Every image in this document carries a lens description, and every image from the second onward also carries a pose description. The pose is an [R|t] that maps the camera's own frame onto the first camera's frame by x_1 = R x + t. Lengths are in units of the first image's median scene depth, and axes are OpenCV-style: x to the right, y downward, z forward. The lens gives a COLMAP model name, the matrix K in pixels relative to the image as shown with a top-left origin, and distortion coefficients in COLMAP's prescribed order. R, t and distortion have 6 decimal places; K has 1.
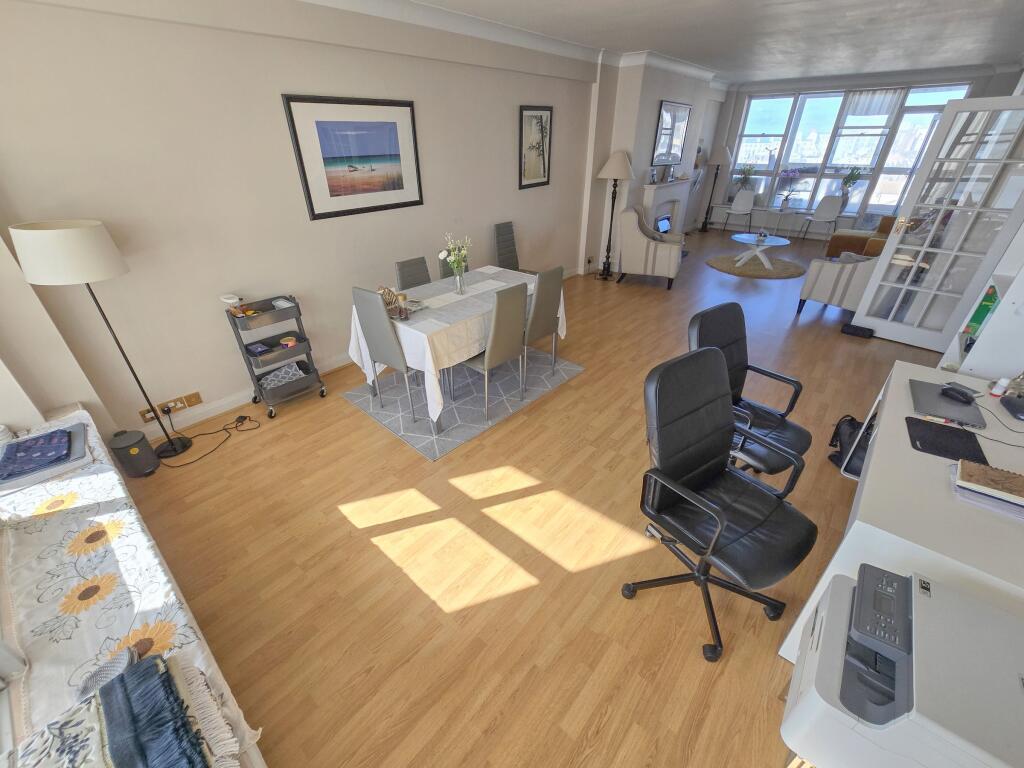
lens RADIAL K [[415.8, 0, 510.1], [0, 415.8, 384.0], [0, 0, 1]] dist [0.000168, -0.000010]
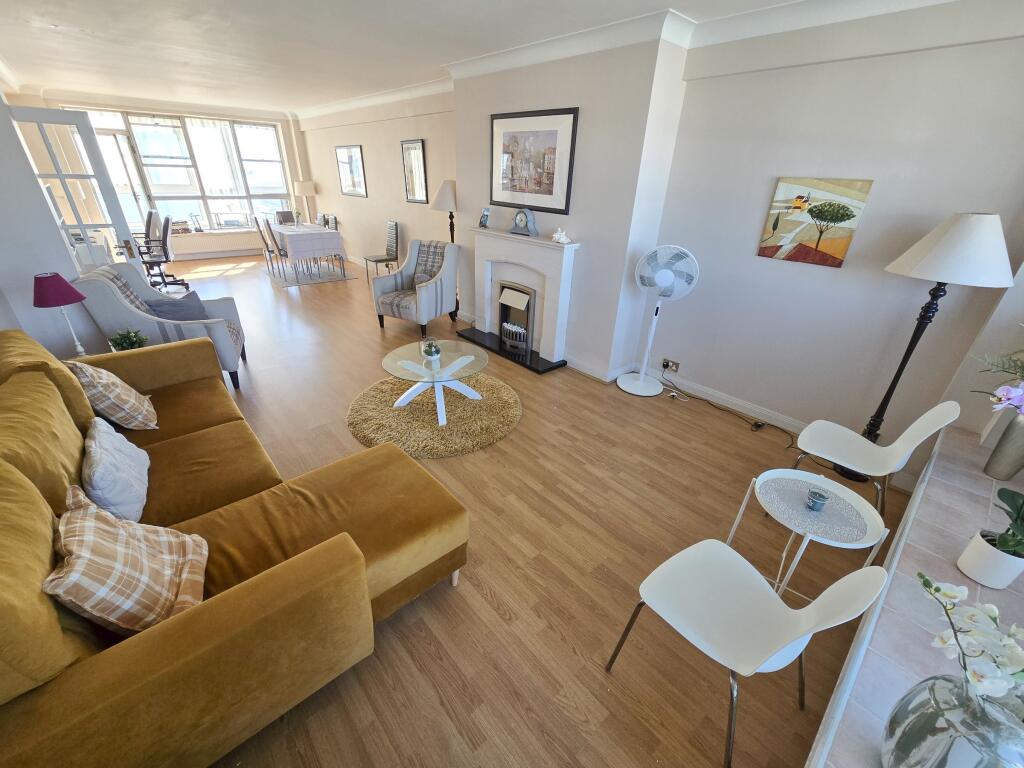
lens RADIAL K [[415.8, 0, 509.8], [0, 415.8, 380.7], [0, 0, 1]] dist [0.000168, -0.000010]
pose [[-0.130301, 0.467170, -0.874513, 0.913367], [-0.523079, 0.716902, 0.460912, -0.588116], [0.842265, 0.517497, 0.150953, 1.047627]]
